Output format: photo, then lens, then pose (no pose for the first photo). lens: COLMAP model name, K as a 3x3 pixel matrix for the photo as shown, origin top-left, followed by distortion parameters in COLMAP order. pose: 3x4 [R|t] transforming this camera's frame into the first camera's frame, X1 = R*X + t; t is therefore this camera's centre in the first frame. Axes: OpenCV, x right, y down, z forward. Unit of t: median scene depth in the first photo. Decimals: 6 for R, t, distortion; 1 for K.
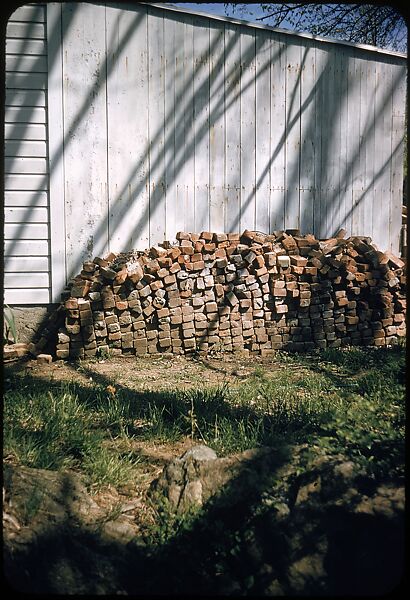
lens RADIAL K [[650.5, 0, 207.4], [0, 650.5, 313.5], [0, 0, 1]] dist [-0.027054, 0.000000]
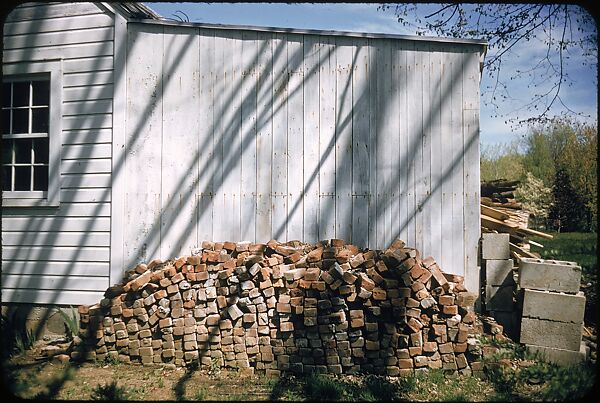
lens RADIAL K [[648.2, 0, 286.2], [0, 648.2, 218.4], [0, 0, 1]] dist [-0.032484, 0.000000]
pose [[0.902041, -0.006148, -0.431606, 0.517702], [-0.056831, 0.989503, -0.132869, -0.037312], [0.427892, 0.144382, 0.892223, 0.170878]]
